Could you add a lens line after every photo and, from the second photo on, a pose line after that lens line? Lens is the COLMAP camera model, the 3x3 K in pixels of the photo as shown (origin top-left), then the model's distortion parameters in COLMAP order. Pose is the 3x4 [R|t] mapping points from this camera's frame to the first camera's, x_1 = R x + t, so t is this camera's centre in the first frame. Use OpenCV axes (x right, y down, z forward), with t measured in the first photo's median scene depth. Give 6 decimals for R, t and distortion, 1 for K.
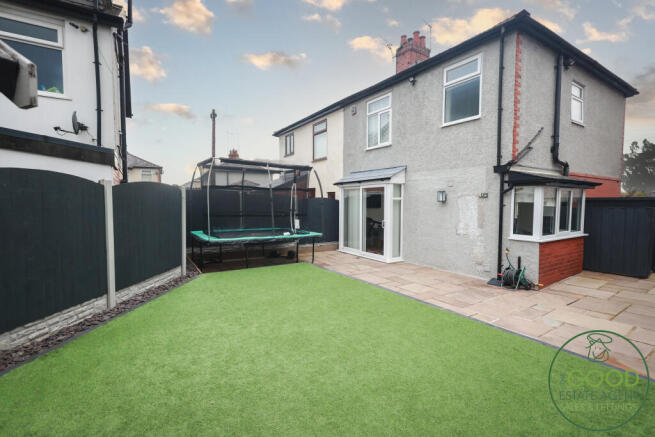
lens RADIAL K [[301.5, 0, 328.1], [0, 301.5, 219.2], [0, 0, 1]] dist [-0.004585, 0.000519]
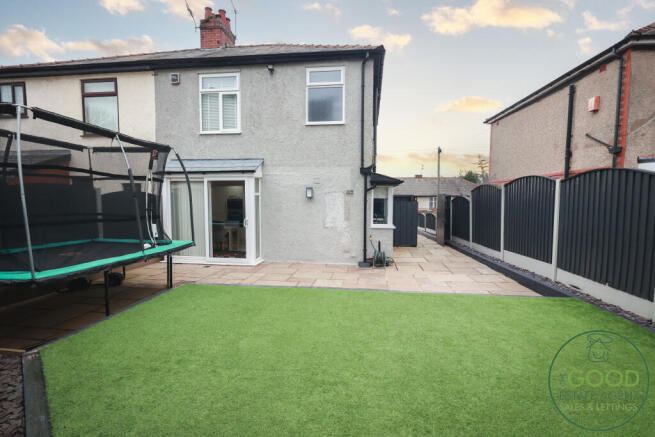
lens RADIAL K [[301.5, 0, 327.0], [0, 301.5, 221.4], [0, 0, 1]] dist [-0.004585, 0.000519]
pose [[0.640558, -0.058002, 0.765716, -0.382367], [0.040660, 0.998306, 0.041605, -0.017206], [-0.766832, 0.004484, 0.641832, 0.284282]]
